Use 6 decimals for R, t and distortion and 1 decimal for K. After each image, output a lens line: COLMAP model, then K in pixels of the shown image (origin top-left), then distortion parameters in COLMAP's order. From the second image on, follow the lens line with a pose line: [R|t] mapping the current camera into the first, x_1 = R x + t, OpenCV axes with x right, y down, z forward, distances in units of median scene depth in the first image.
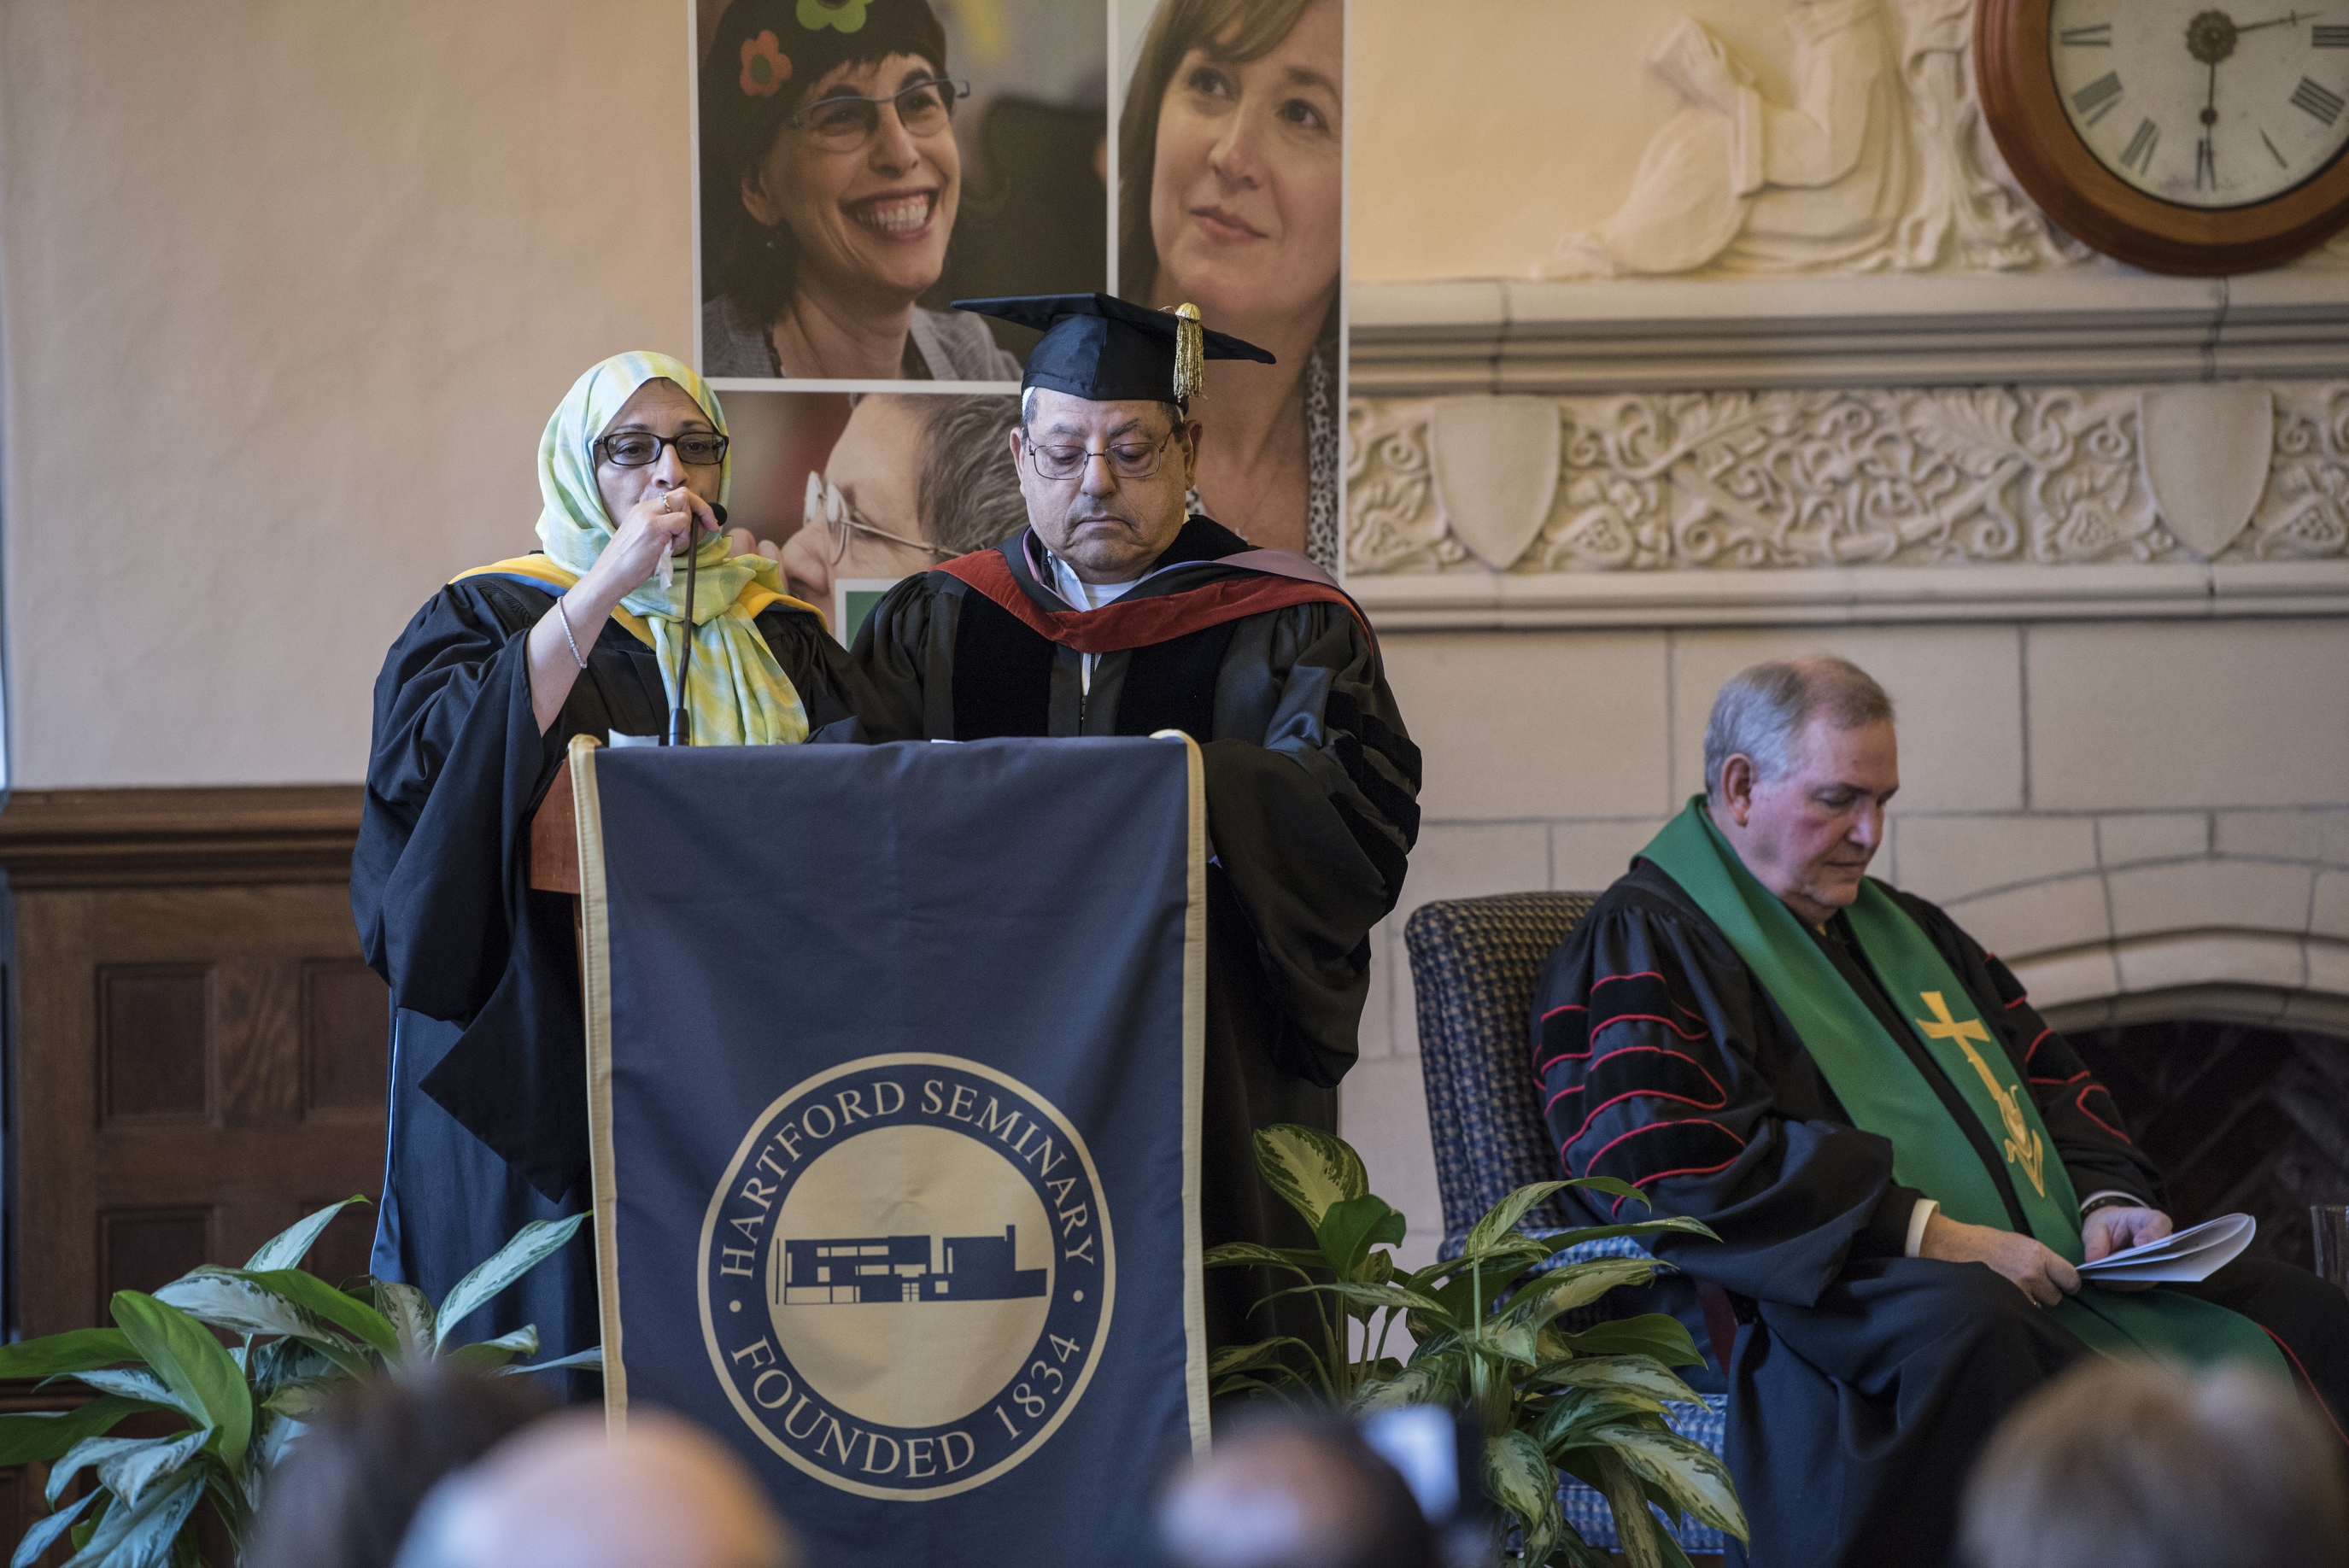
lens RADIAL K [[12932.7, 0, 1173.4], [0, 12932.7, 772.9], [0, 0, 1]] dist [3.068202, -30.401537]
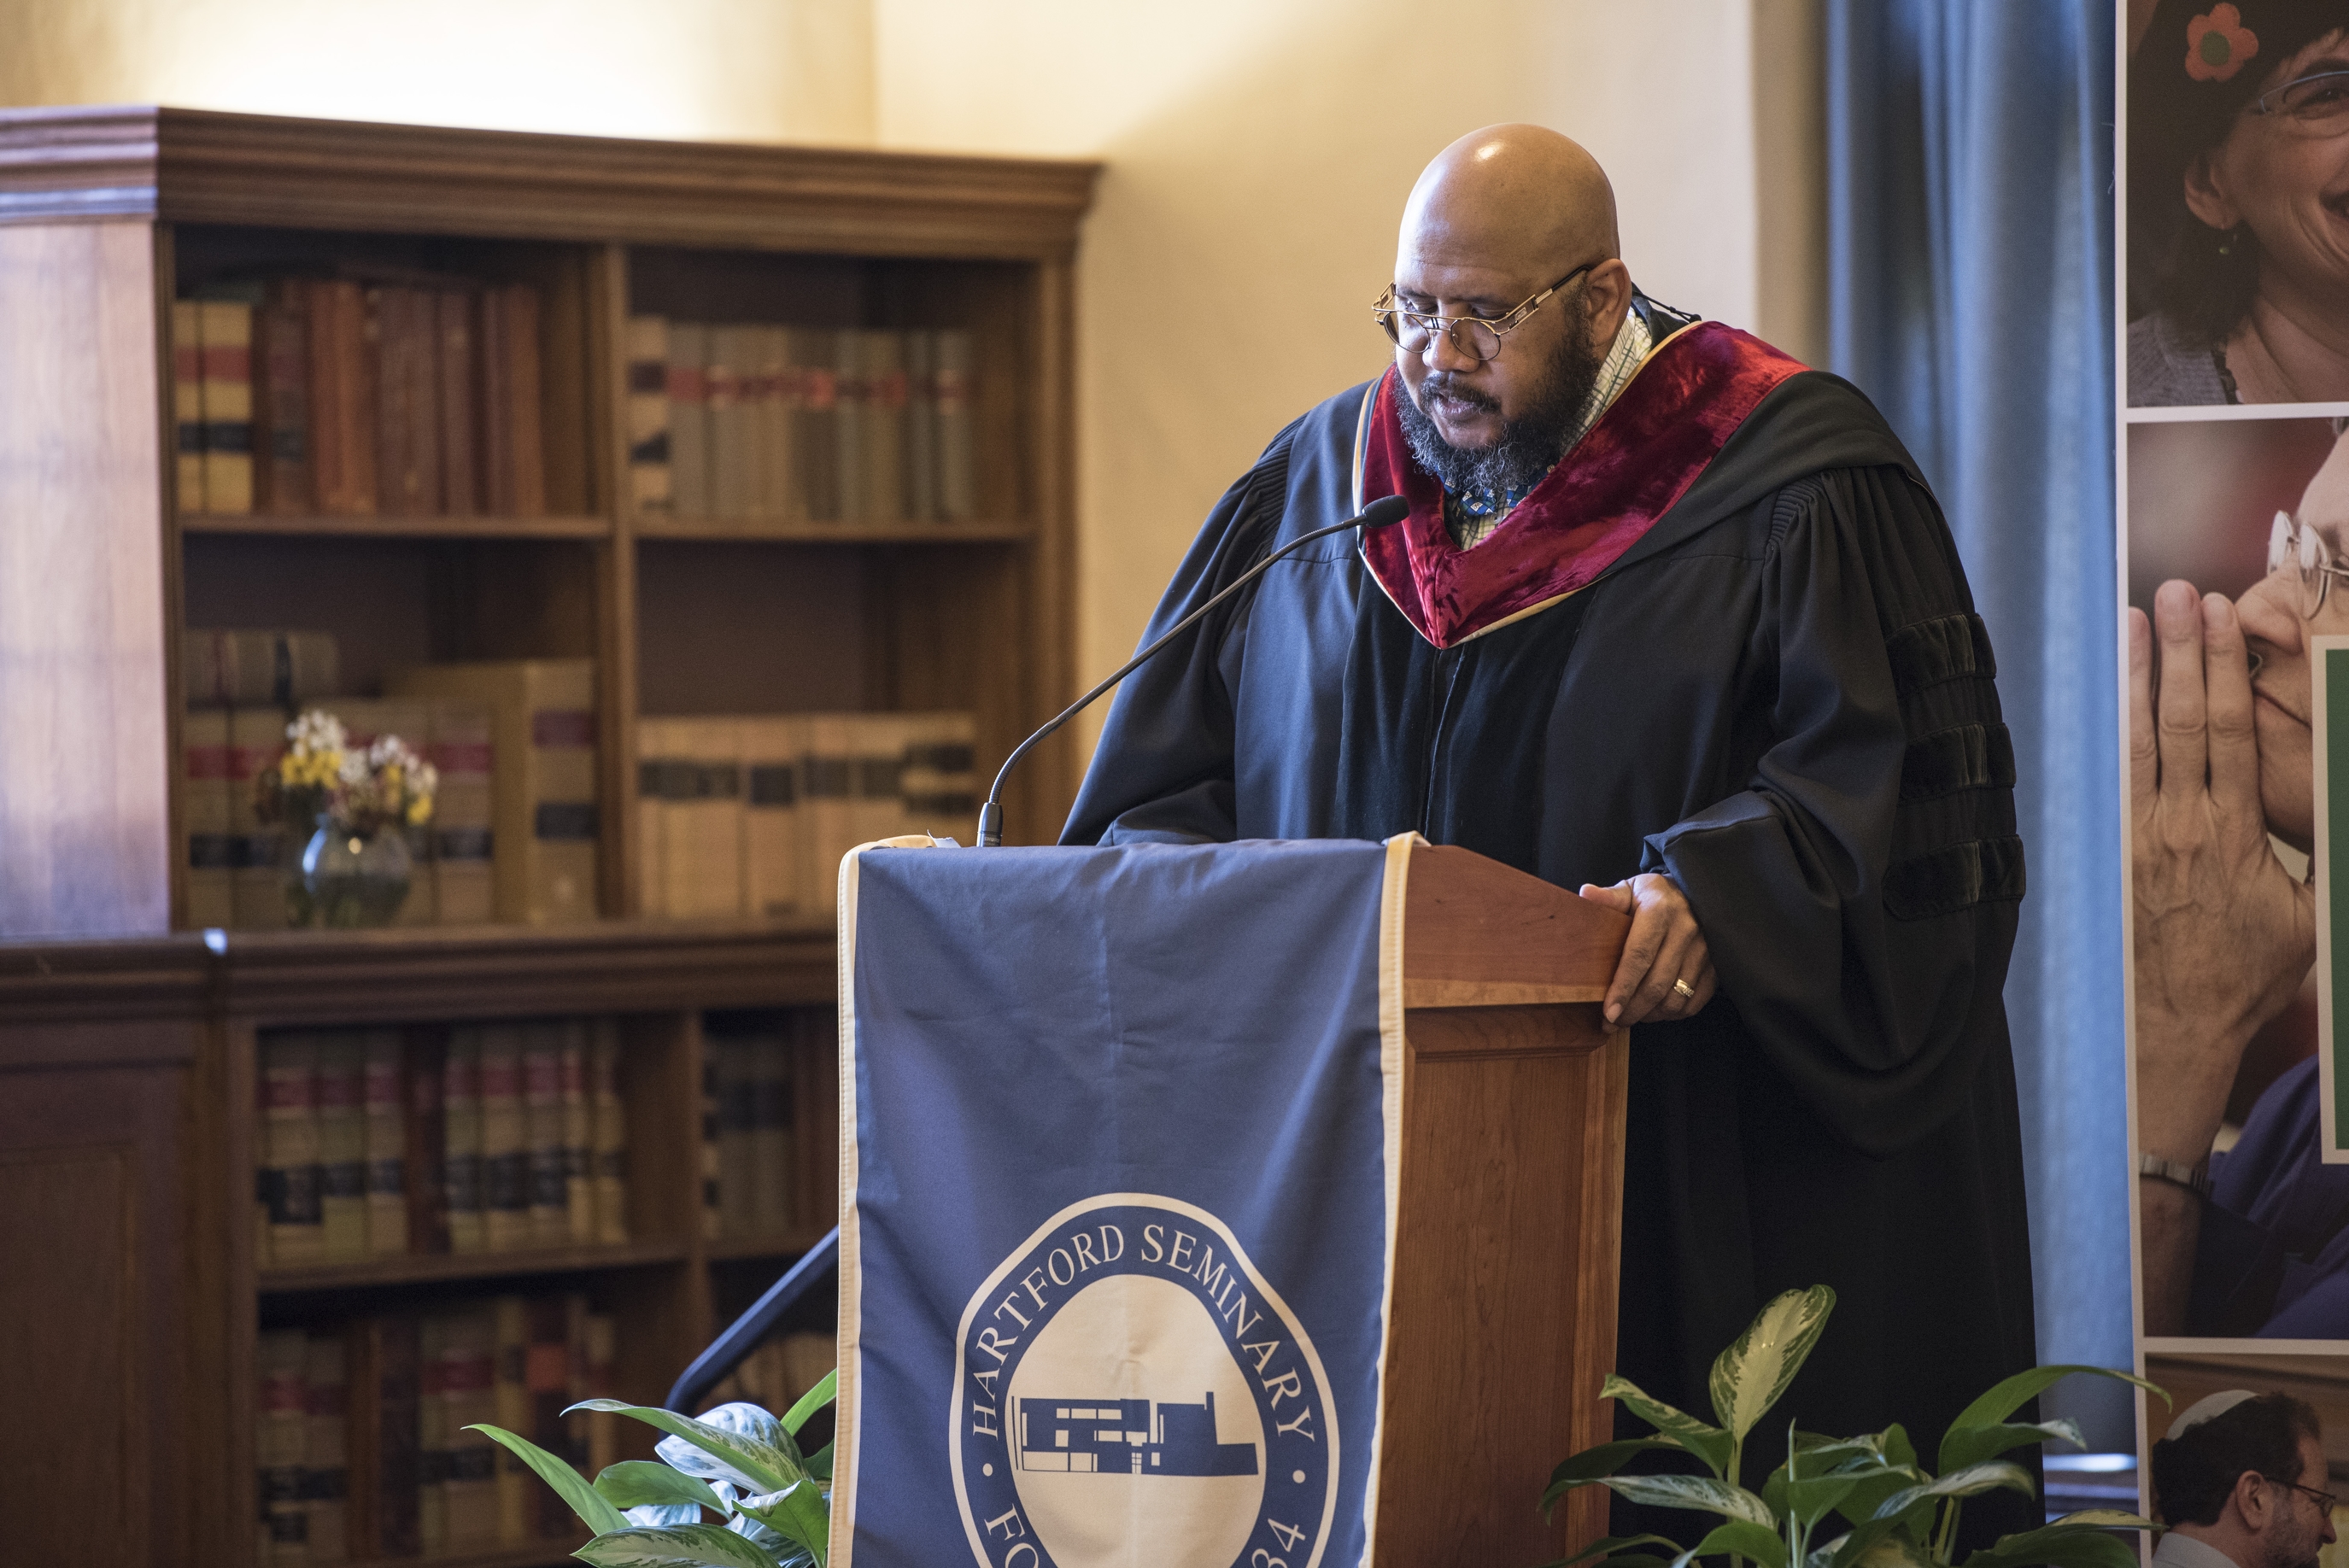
lens RADIAL K [[12932.7, 0, 1173.4], [0, 12932.7, 772.9], [0, 0, 1]] dist [3.068202, -30.401537]
pose [[0.673329, 0.001904, -0.739340, 0.554201], [0.002438, 0.999986, 0.004795, -0.010016], [0.739339, -0.005031, 0.673315, 0.346954]]
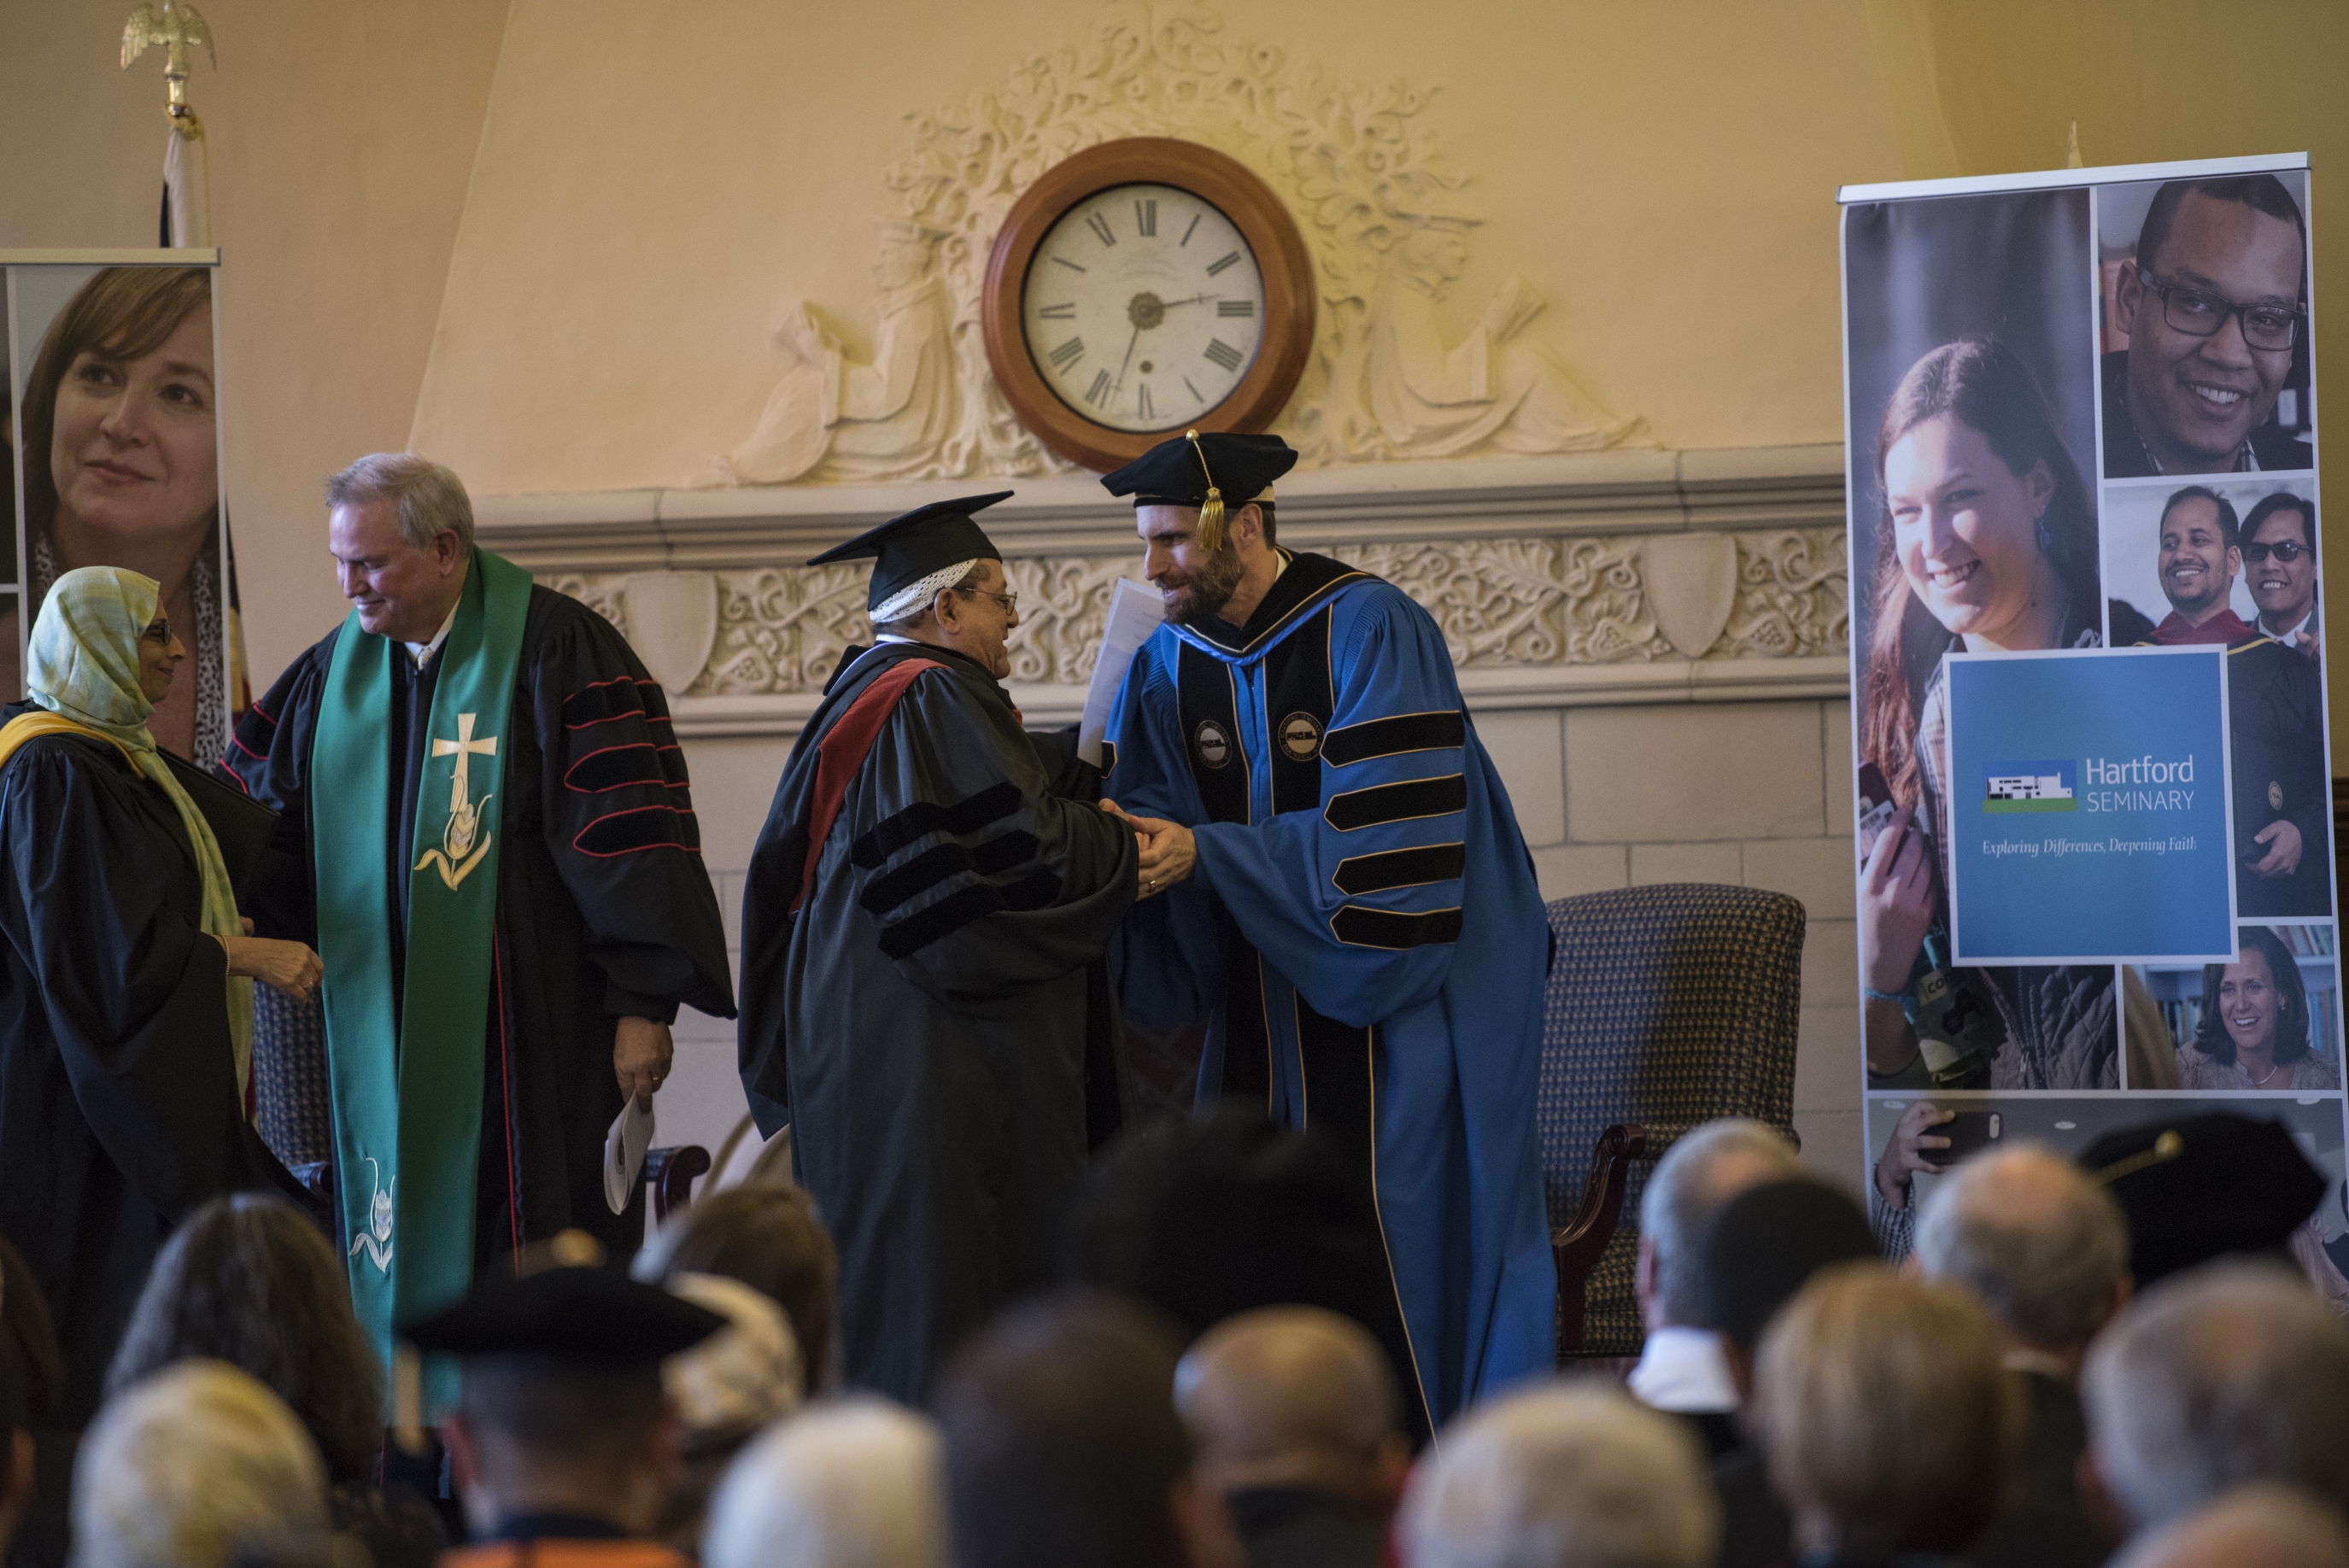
lens RADIAL K [[12932.7, 0, 1173.4], [0, 12932.7, 772.9], [0, 0, 1]] dist [3.068202, -30.401537]
pose [[0.914014, -0.013891, -0.405444, 0.697706], [0.015994, 0.999870, 0.001800, -0.009621], [0.405366, -0.008130, 0.914118, -0.284382]]
